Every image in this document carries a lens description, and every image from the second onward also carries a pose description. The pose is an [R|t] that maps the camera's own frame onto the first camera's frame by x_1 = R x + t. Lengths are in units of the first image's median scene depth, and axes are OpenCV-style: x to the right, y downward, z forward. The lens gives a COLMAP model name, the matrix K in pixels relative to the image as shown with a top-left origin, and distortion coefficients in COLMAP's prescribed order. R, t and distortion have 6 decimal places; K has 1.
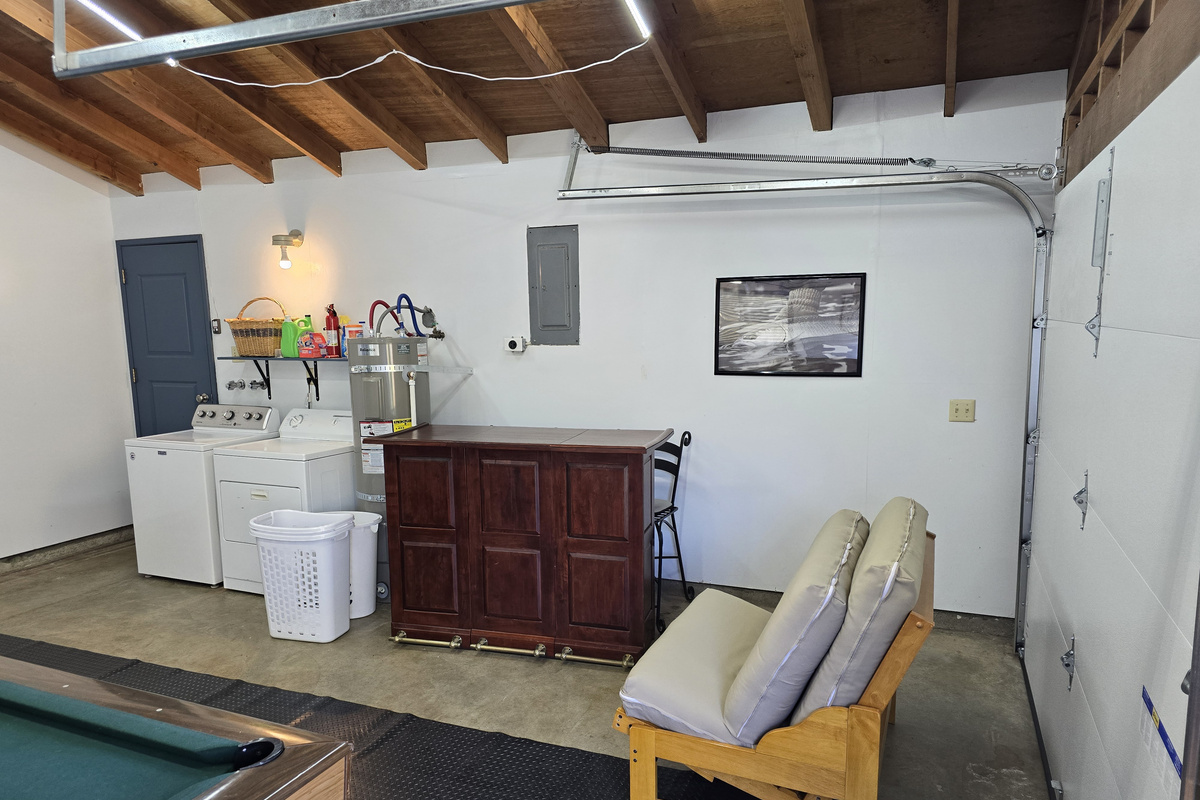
lens RADIAL K [[817.8, 0, 598.1], [0, 817.8, 438.7], [0, 0, 1]] dist [0.077112, -0.079598]
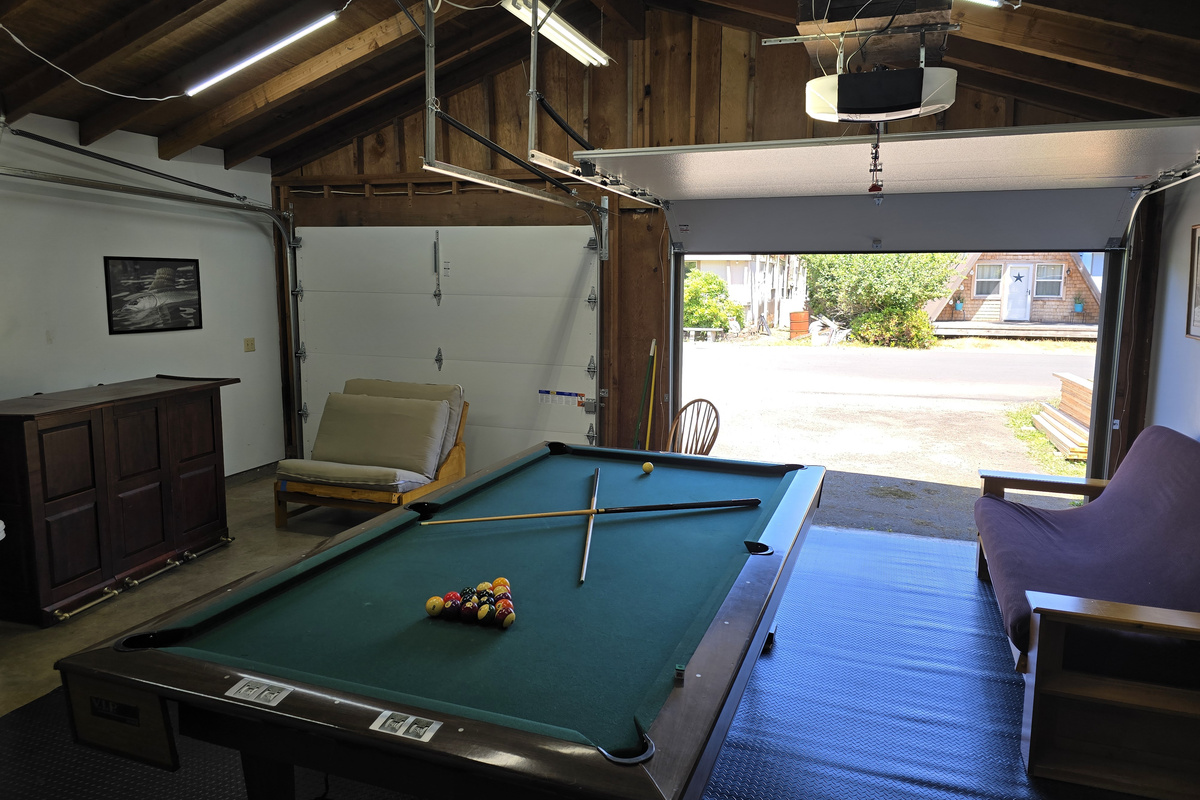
lens RADIAL K [[795.0, 0, 595.3], [0, 795.0, 437.5], [0, 0, 1]] dist [0.054720, -0.047134]
pose [[-0.084383, -0.178534, 0.980309, -1.039274], [0.150430, 0.970259, 0.189652, -0.044558], [-0.985013, 0.163472, -0.055016, 0.344389]]
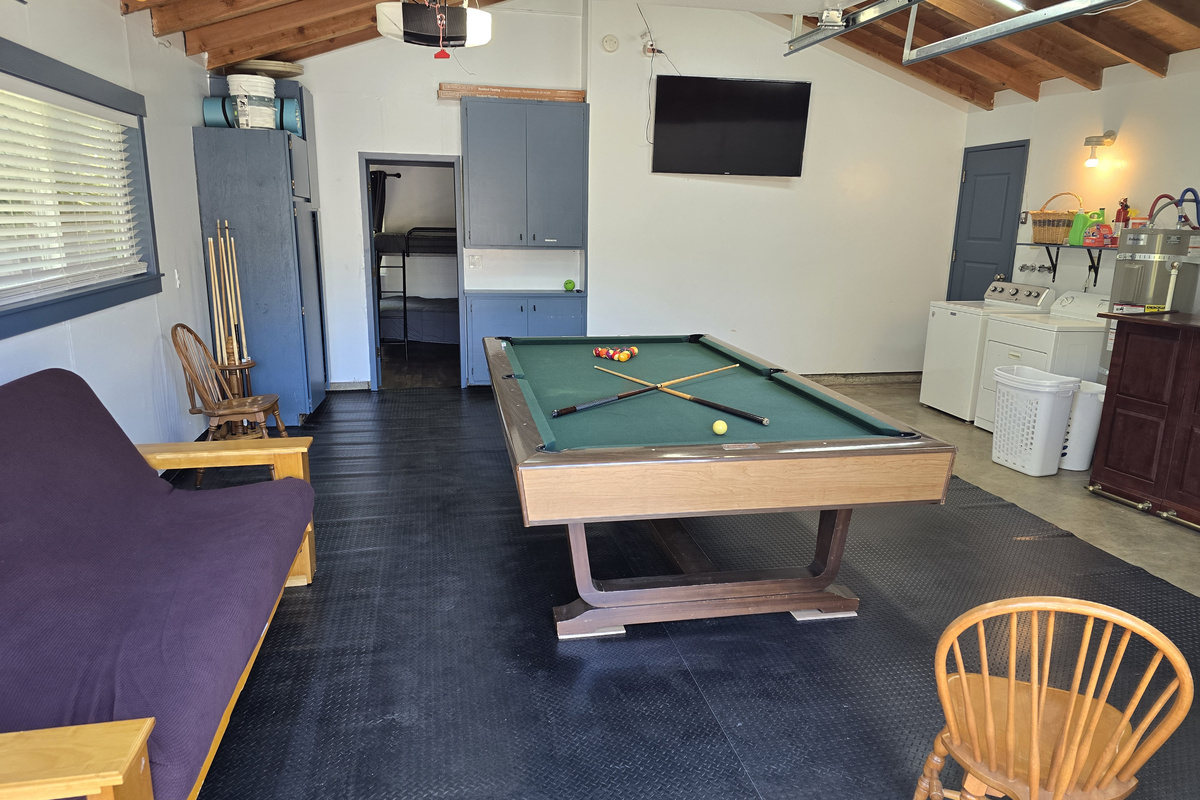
lens RADIAL K [[795.0, 0, 595.3], [0, 795.0, 437.5], [0, 0, 1]] dist [0.054720, -0.047134]
pose [[0.568073, 0.241950, -0.786609, 0.210887], [-0.144042, 0.970285, 0.194421, 0.042210], [0.810275, 0.002859, 0.586043, -0.221082]]
